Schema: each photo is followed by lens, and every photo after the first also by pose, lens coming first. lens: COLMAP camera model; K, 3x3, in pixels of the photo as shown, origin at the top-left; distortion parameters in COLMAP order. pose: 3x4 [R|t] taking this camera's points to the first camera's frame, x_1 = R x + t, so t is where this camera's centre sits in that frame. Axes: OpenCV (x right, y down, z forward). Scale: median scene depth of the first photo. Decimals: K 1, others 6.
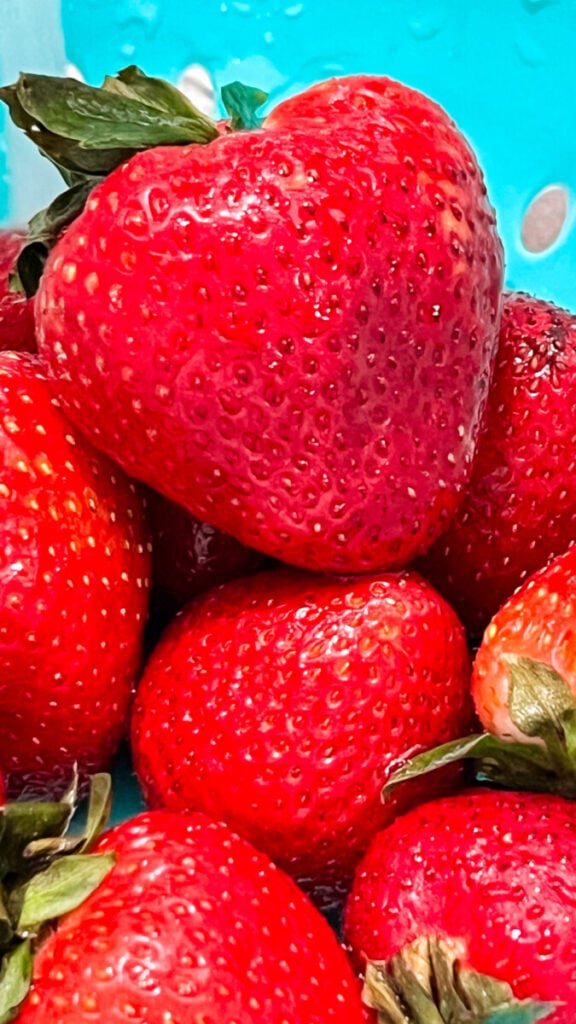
lens RADIAL K [[2946.5, 0, 297.5], [0, 2946.5, 507.0], [0, 0, 1]] dist [-0.069932, 0.000000]
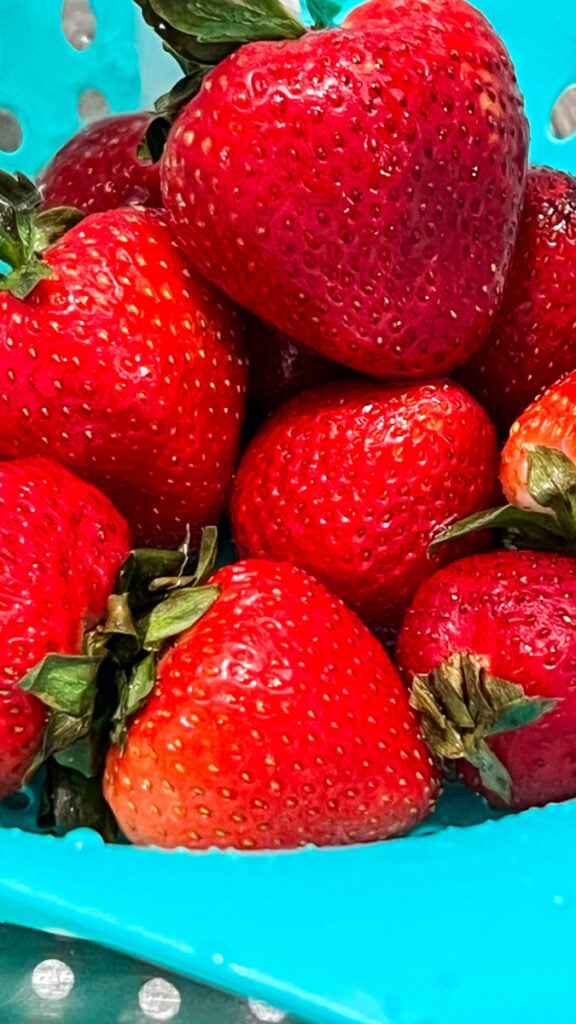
lens RADIAL K [[2946.5, 0, 292.0], [0, 2946.5, 559.9], [0, 0, 1]] dist [-0.069932, 0.000000]
pose [[0.999616, 0.012870, -0.024559, 0.001356], [-0.012015, 0.999327, 0.034653, 0.057982], [0.024988, -0.034345, 0.999098, -0.281602]]
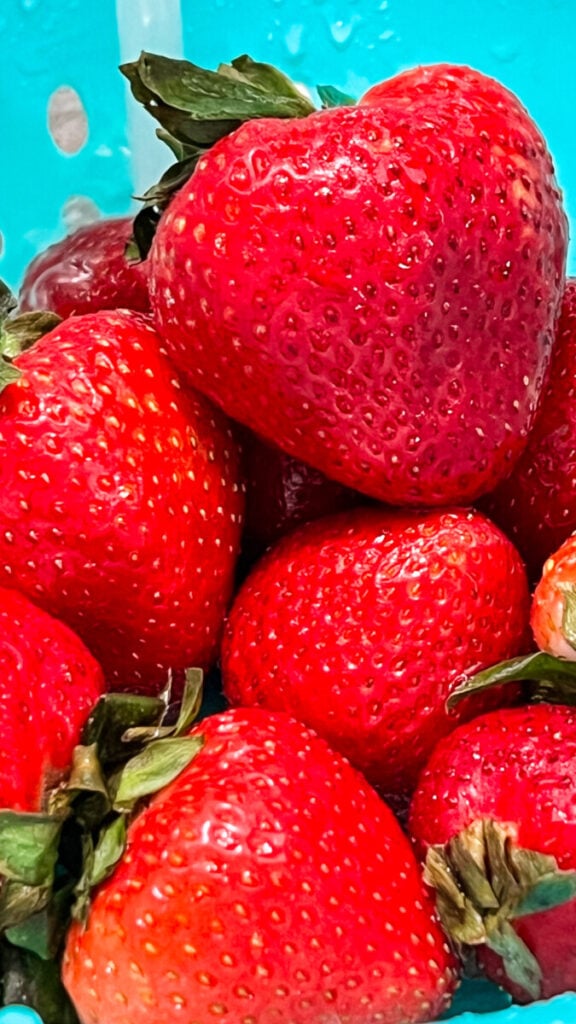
lens RADIAL K [[2946.5, 0, 305.7], [0, 2946.5, 475.1], [0, 0, 1]] dist [-0.069932, 0.000000]
pose [[0.999137, 0.027245, -0.031355, 0.008290], [-0.029491, 0.996856, -0.073542, 0.095040], [0.029252, 0.074403, 0.996799, -0.110810]]
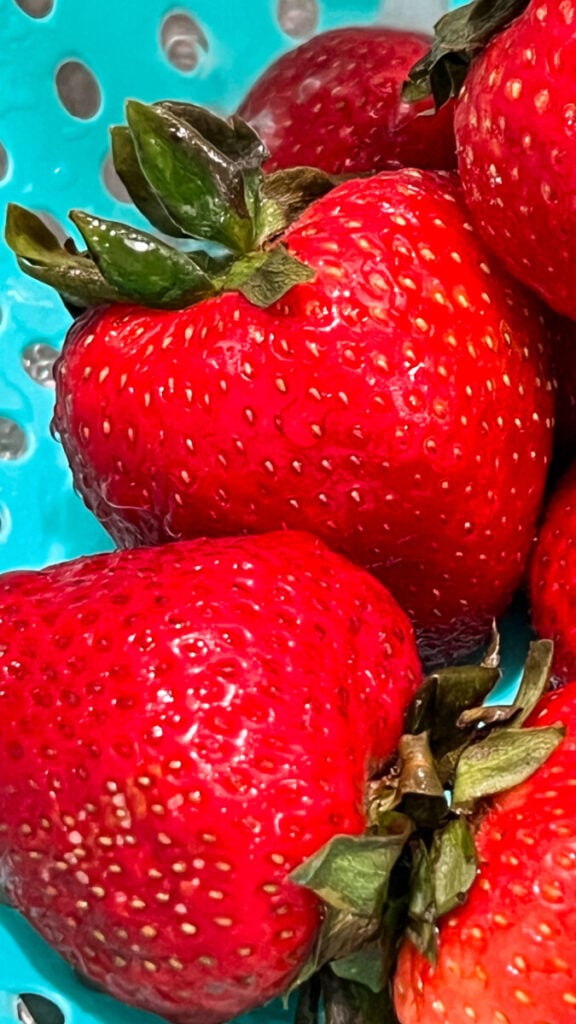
lens RADIAL K [[2946.5, 0, 298.0], [0, 2946.5, 572.0], [0, 0, 1]] dist [-0.069932, 0.000000]
pose [[0.999875, 0.013796, 0.007672, -0.145592], [-0.014561, 0.993749, 0.110680, -0.030376], [-0.006097, -0.110778, 0.993826, 0.081842]]
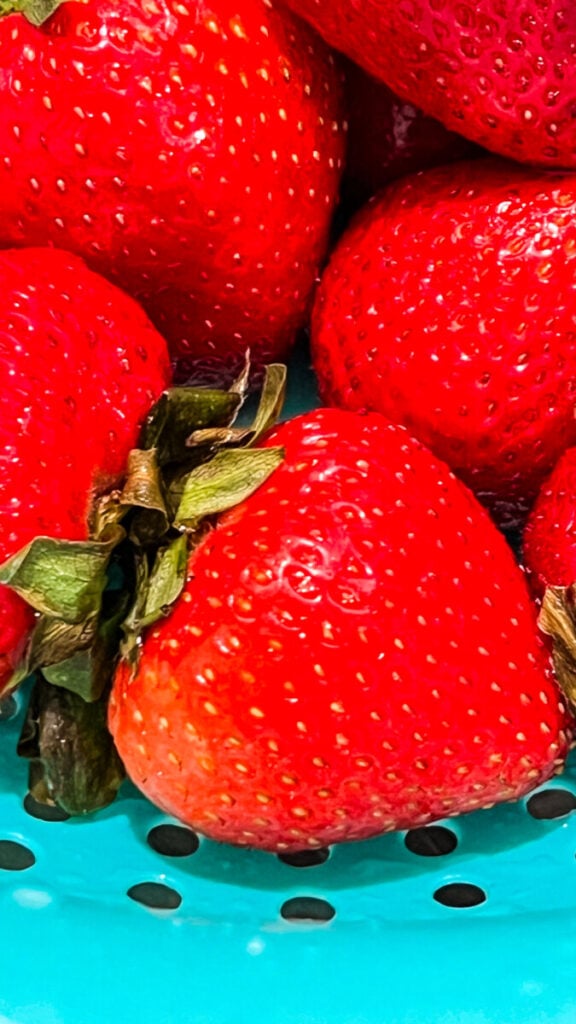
lens RADIAL K [[2946.5, 0, 321.1], [0, 2946.5, 445.4], [0, 0, 1]] dist [-0.069932, 0.000000]
pose [[0.995744, 0.075290, -0.053146, -0.000919], [-0.068996, 0.991346, 0.111682, 0.011121], [0.061094, -0.107539, 0.992322, 0.073349]]
